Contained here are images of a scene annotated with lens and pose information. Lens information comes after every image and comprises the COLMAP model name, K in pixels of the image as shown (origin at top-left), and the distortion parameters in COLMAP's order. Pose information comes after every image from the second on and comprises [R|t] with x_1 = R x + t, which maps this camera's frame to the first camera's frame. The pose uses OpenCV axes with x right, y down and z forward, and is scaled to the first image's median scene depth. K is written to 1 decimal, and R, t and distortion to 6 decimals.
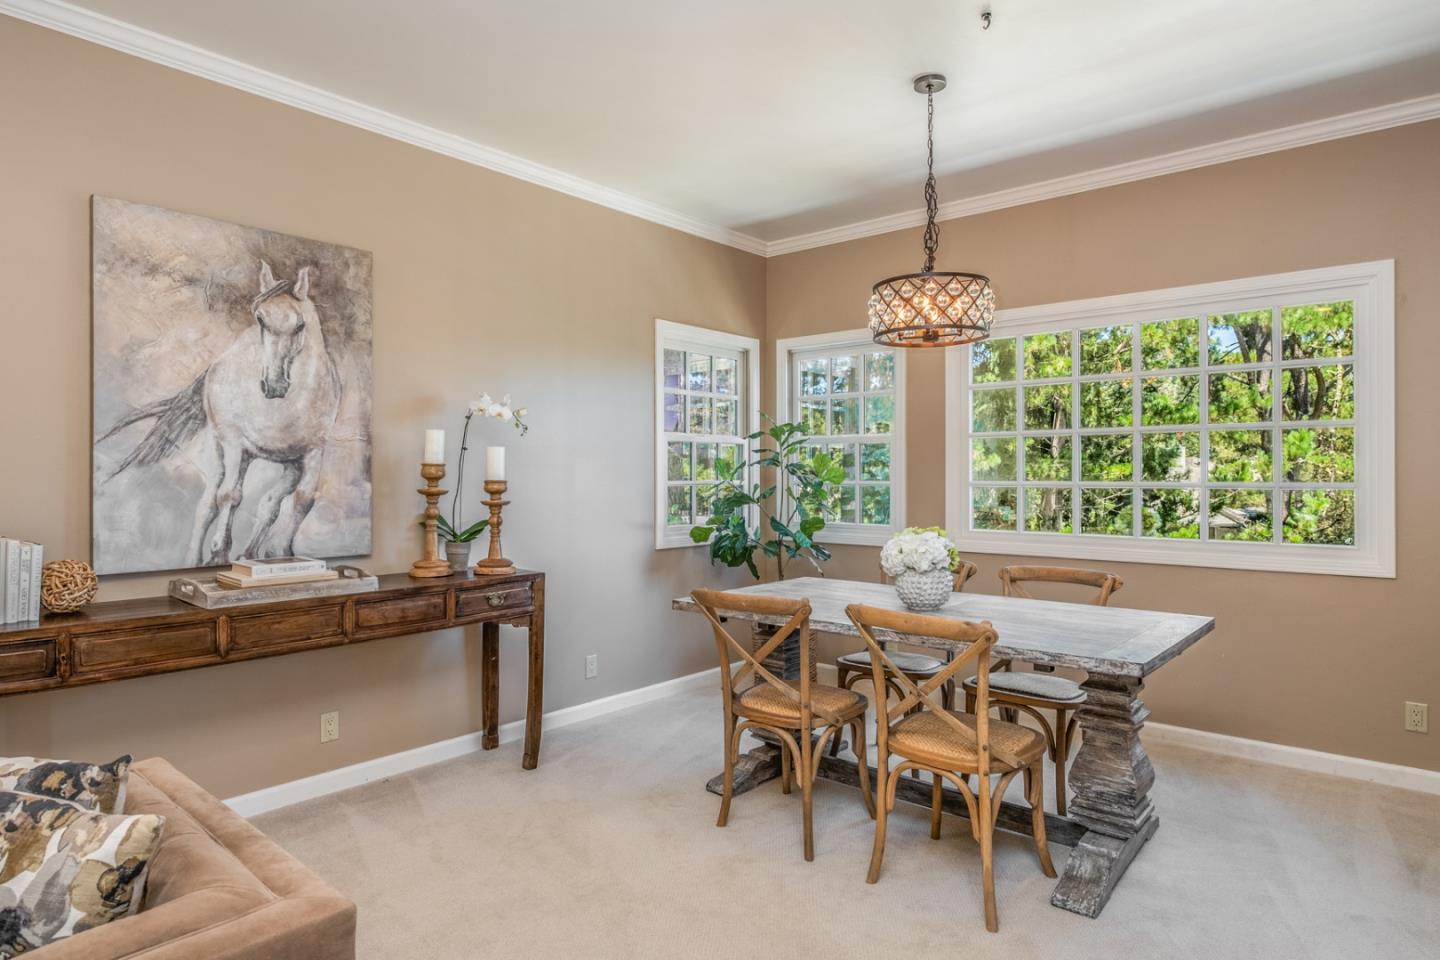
lens RADIAL K [[824.6, 0, 719.3], [0, 824.6, 477.9], [0, 0, 1]] dist [-0.013474, 0.002769]
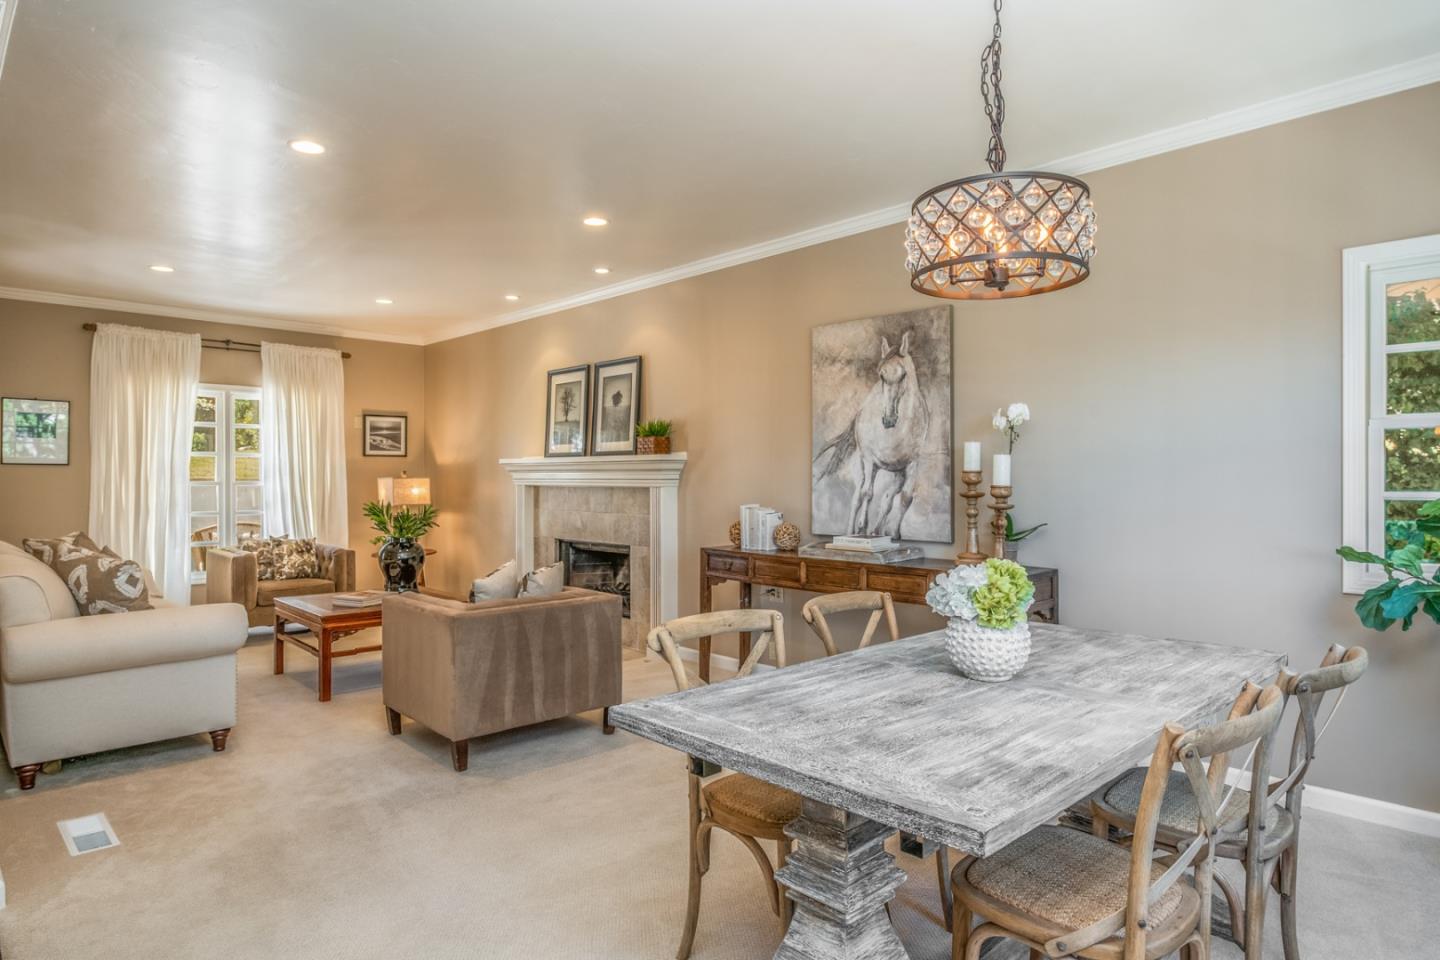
lens RADIAL K [[824.6, 0, 727.8], [0, 824.6, 475.1], [0, 0, 1]] dist [-0.013474, 0.002769]
pose [[-0.090706, 0.001170, -0.995877, 0.960557], [-0.000367, 0.999999, 0.001208, -0.014193], [0.995878, 0.000475, -0.090706, 0.850054]]
